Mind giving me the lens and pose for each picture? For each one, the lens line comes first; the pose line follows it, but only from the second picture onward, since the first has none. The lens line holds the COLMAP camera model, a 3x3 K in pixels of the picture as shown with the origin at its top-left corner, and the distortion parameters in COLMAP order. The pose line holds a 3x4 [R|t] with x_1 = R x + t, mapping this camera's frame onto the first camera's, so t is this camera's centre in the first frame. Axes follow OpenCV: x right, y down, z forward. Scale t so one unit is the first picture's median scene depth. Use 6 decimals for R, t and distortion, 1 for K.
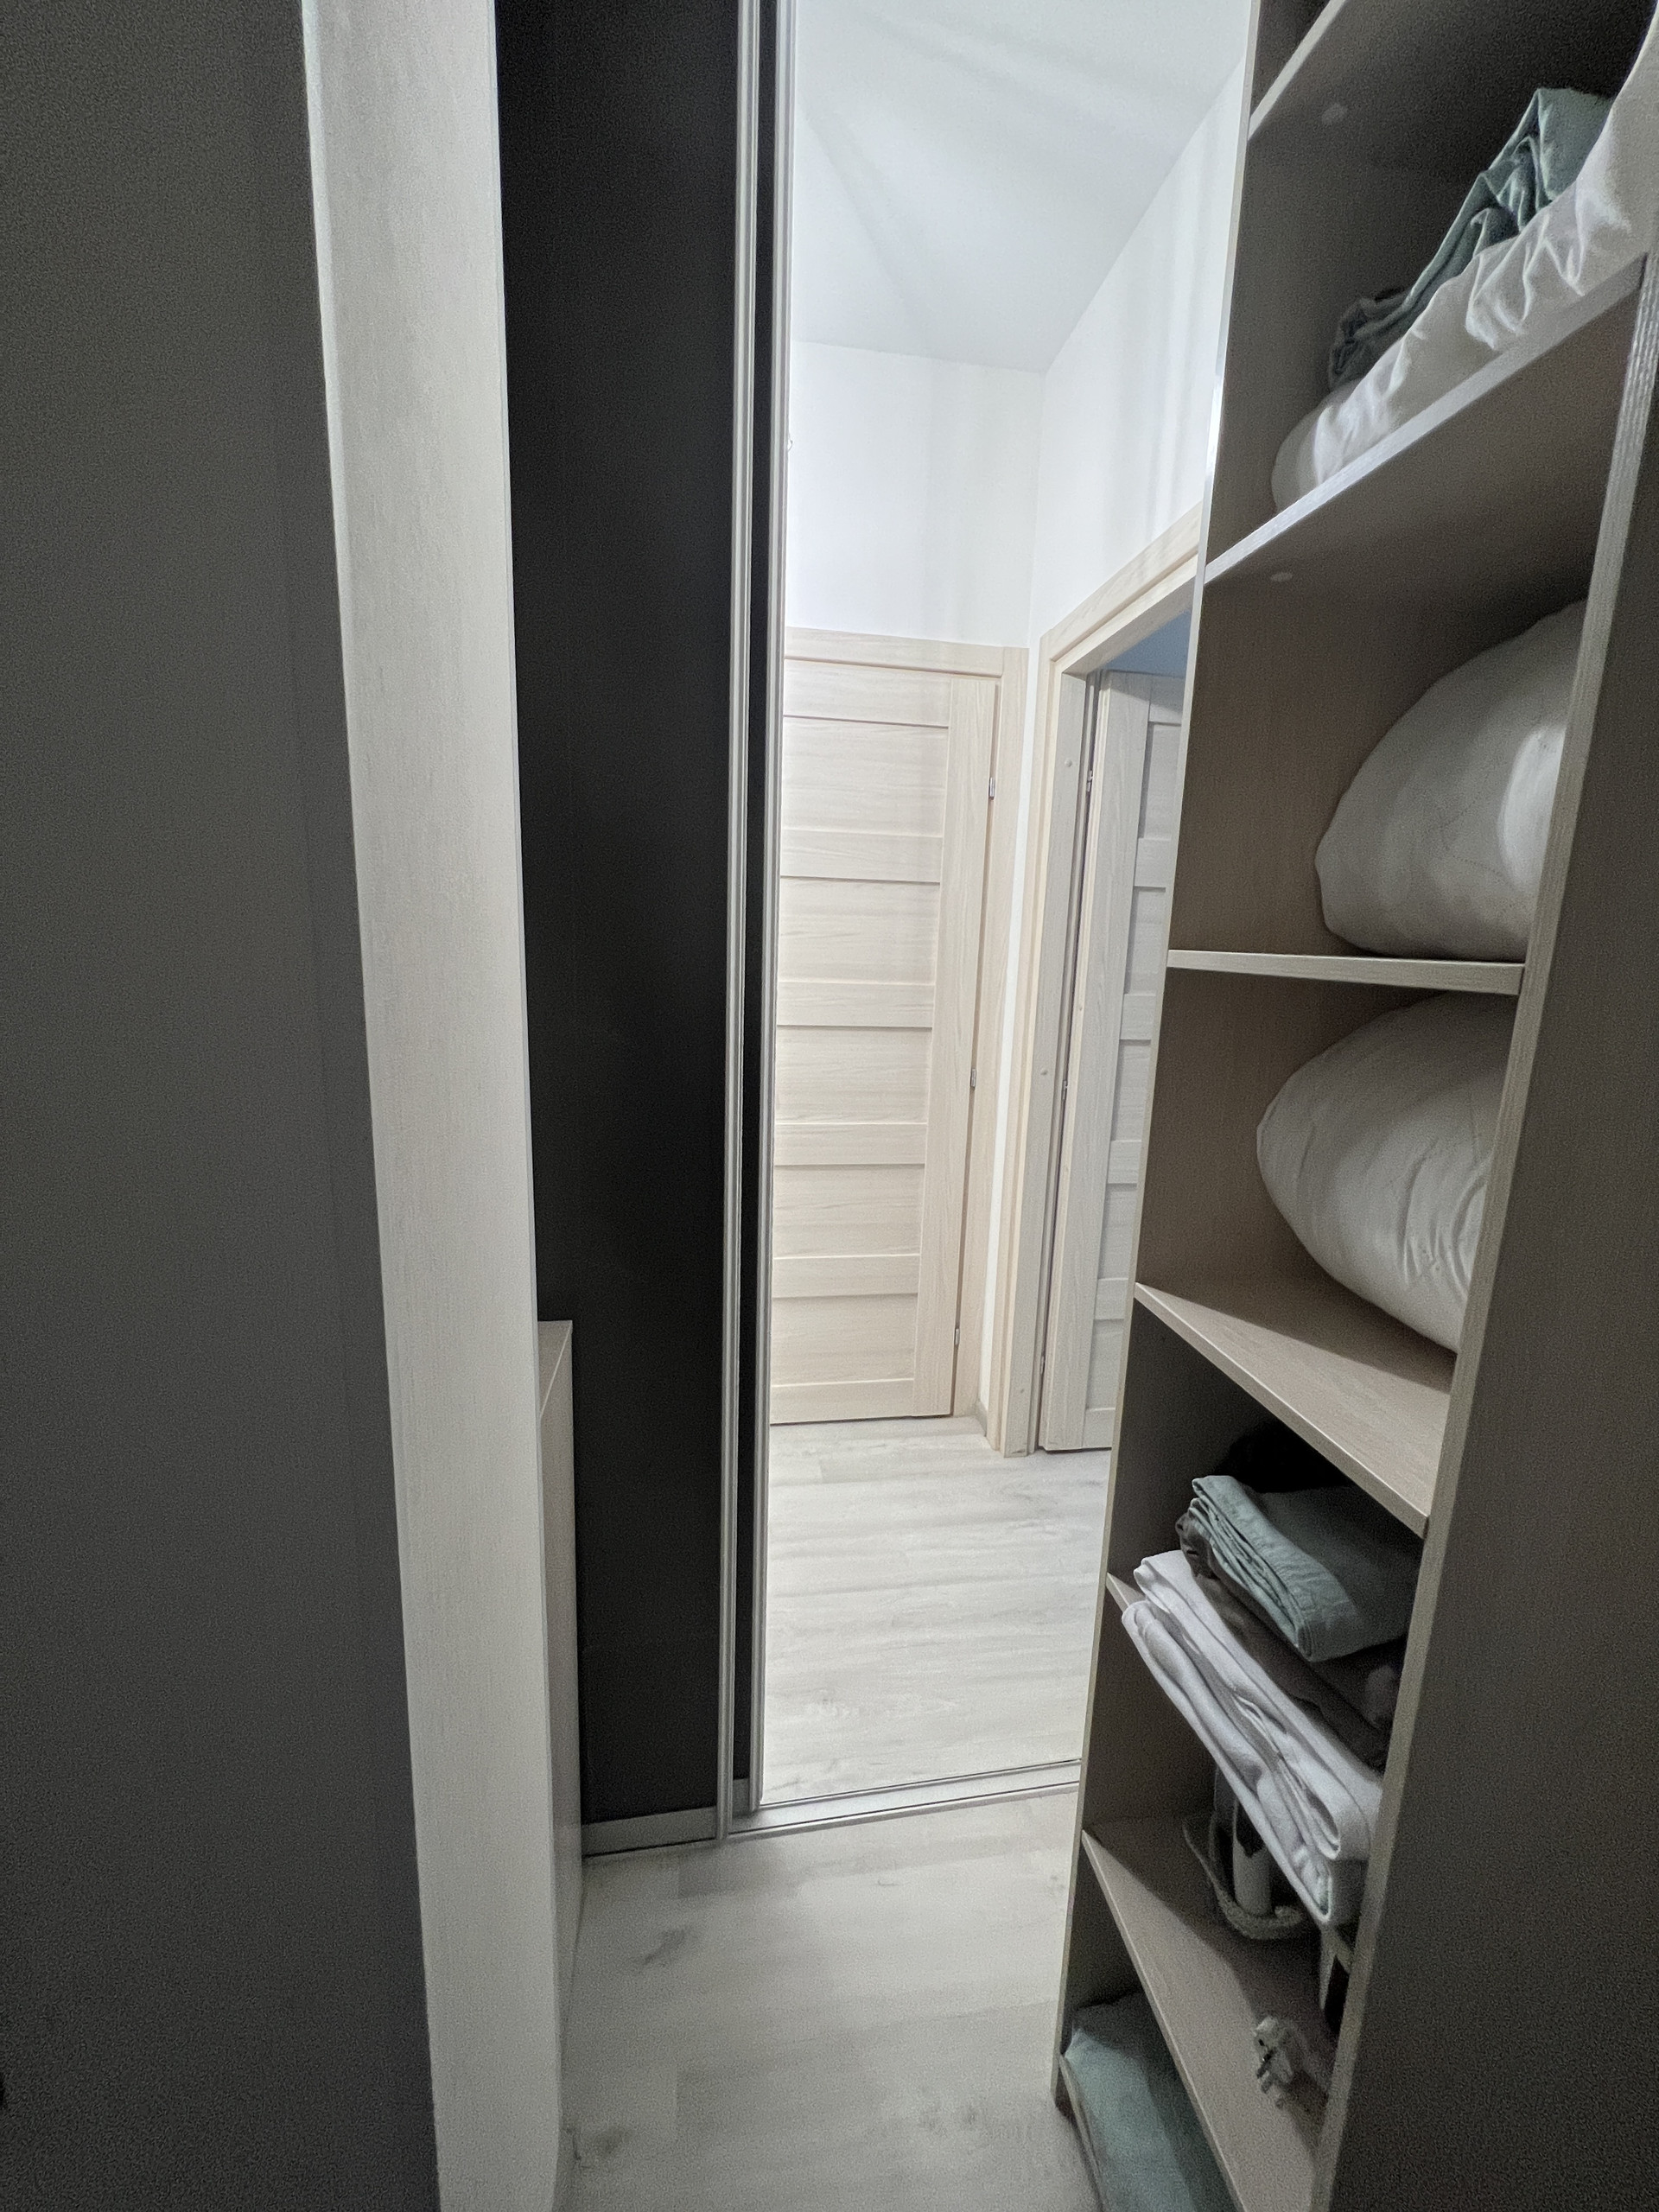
lens RADIAL K [[885.6, 0, 835.3], [0, 885.6, 1102.7], [0, 0, 1]] dist [-0.000440, -0.000028]
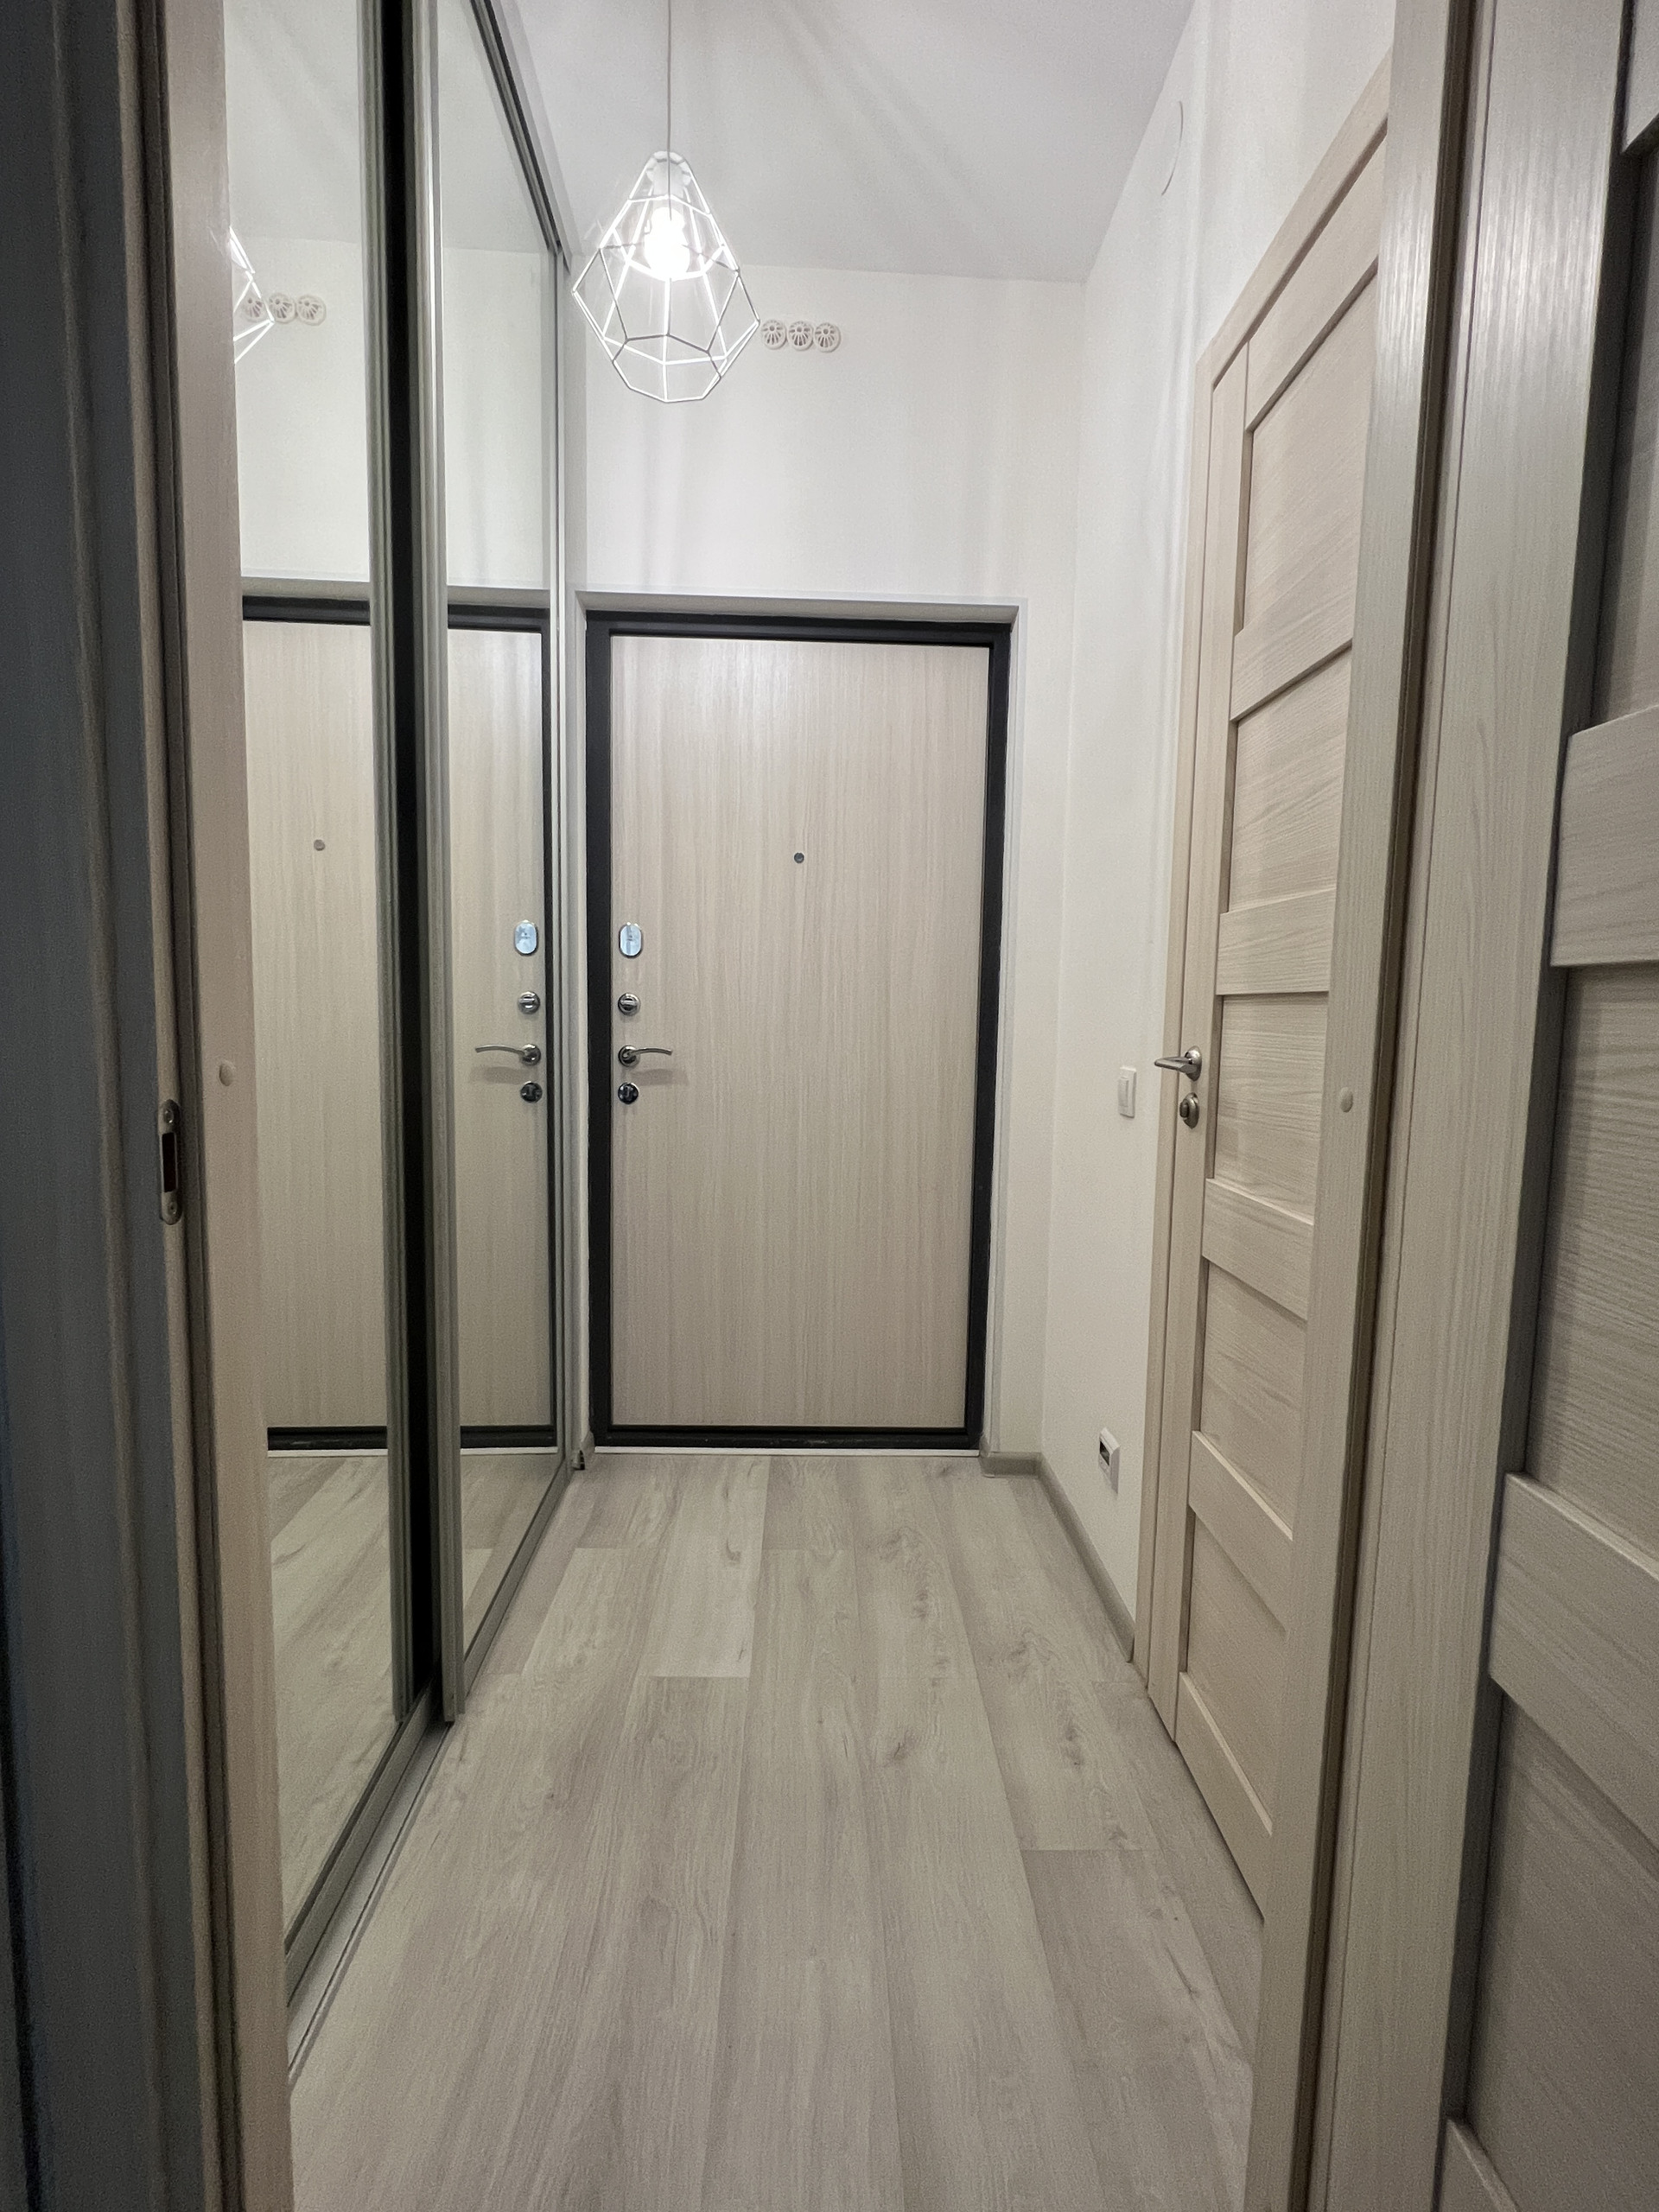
lens RADIAL K [[979.6, 0, 832.2], [0, 979.6, 1101.2], [0, 0, 1]] dist [-0.011288, 0.001003]
pose [[-0.122885, 0.062968, -0.990421, 0.645867], [-0.217158, 0.972094, 0.088746, -0.030278], [0.968371, 0.225983, -0.105782, 1.019092]]
